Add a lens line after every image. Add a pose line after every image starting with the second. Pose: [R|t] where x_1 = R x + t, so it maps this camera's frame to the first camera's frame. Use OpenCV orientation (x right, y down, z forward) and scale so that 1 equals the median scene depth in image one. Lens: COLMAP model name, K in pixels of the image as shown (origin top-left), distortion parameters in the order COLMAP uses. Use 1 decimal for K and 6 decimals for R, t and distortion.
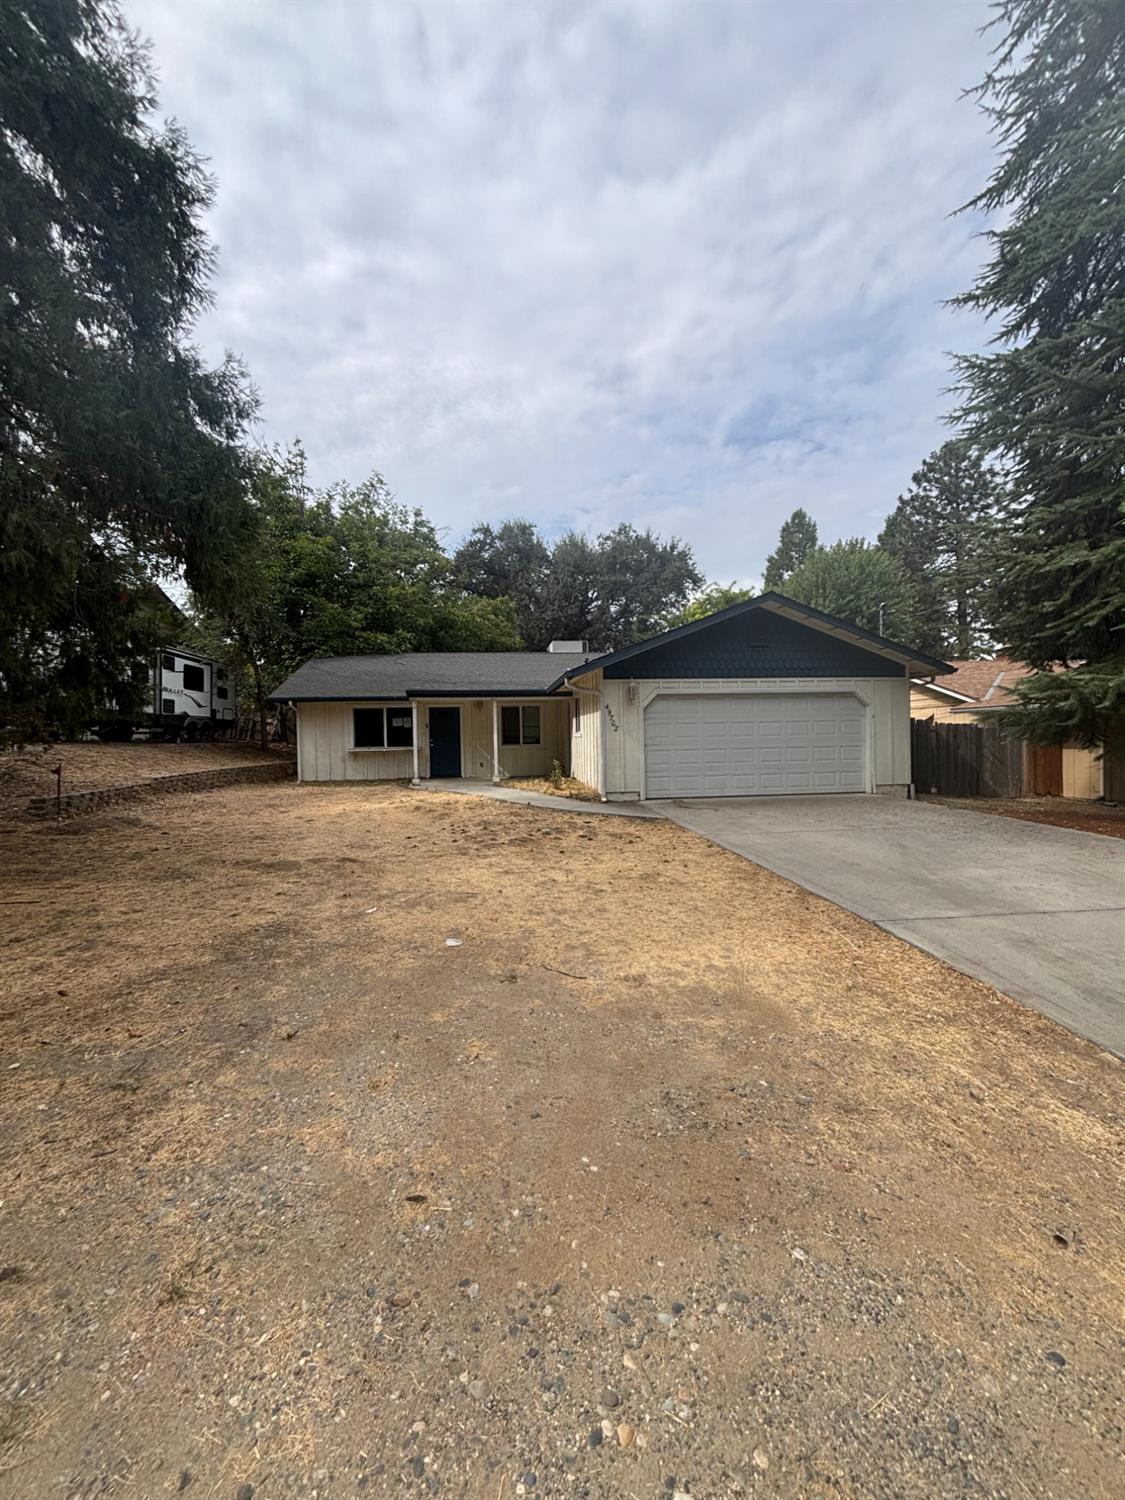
lens RADIAL K [[600.0, 0, 567.0], [0, 600.0, 756.2], [0, 0, 1]] dist [0.000992, -0.000445]
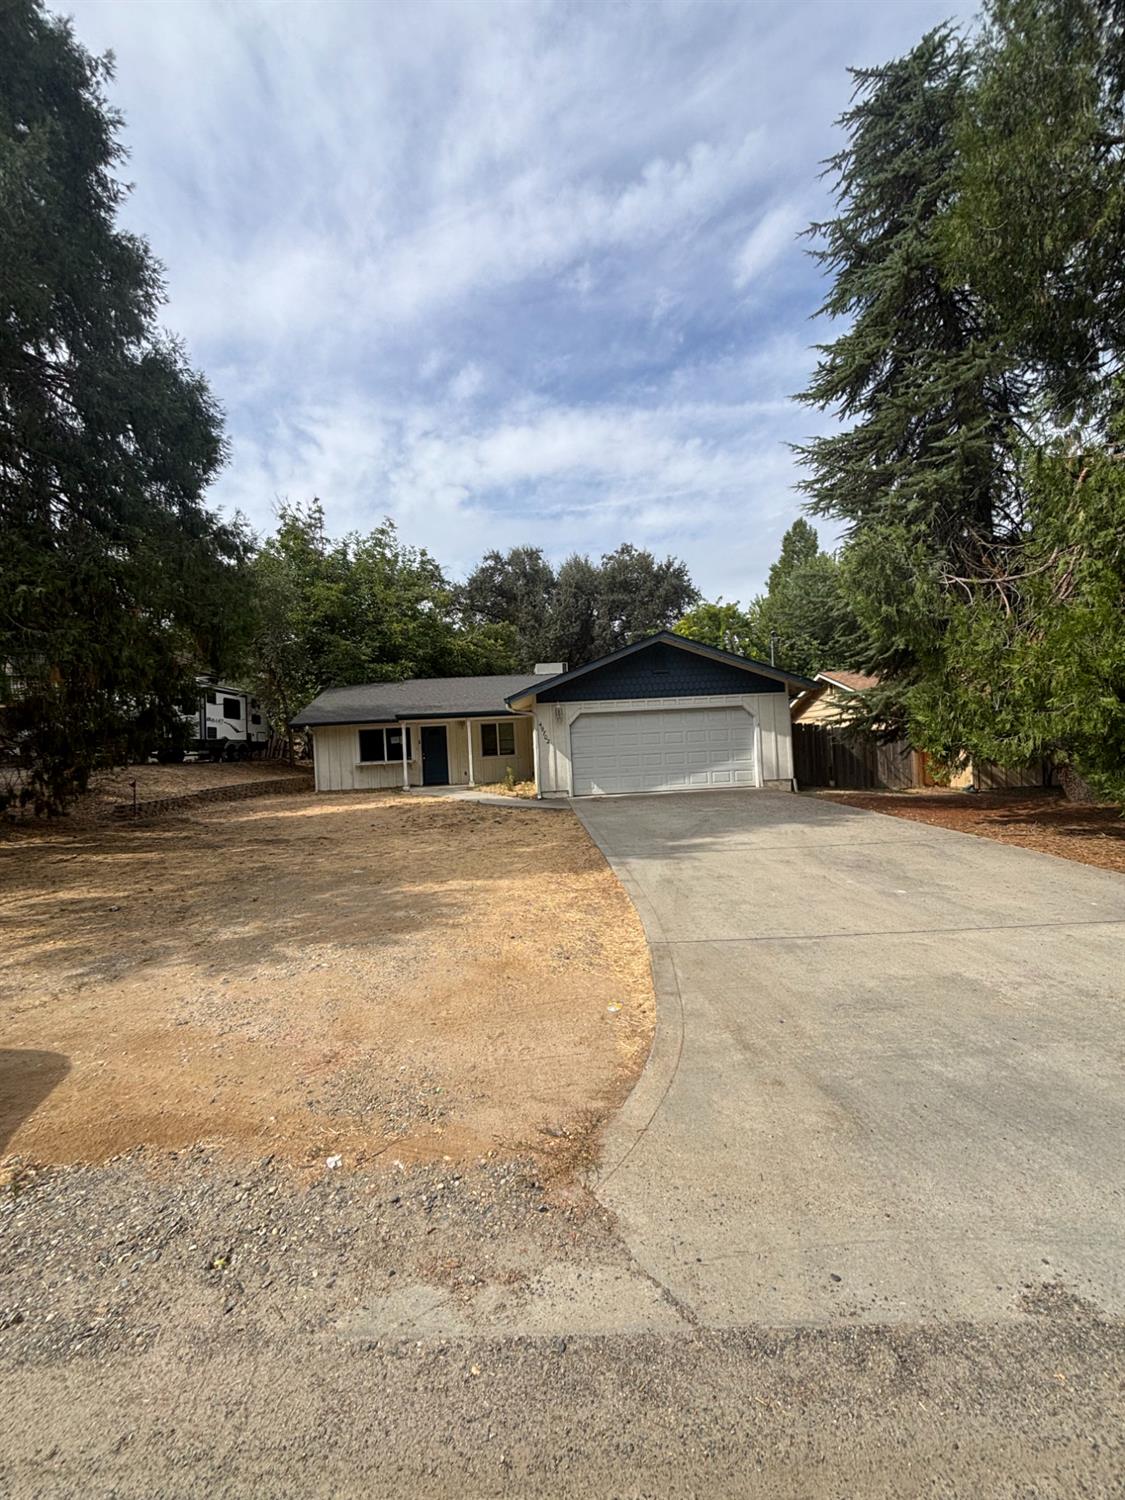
lens RADIAL K [[596.5, 0, 566.6], [0, 596.5, 755.6], [0, 0, 1]] dist [0.007183, 0.000003]
pose [[0.997814, -0.030165, -0.058801, 0.106092], [0.029294, 0.999449, -0.015626, 0.002829], [0.059240, 0.013870, 0.998147, -0.143880]]
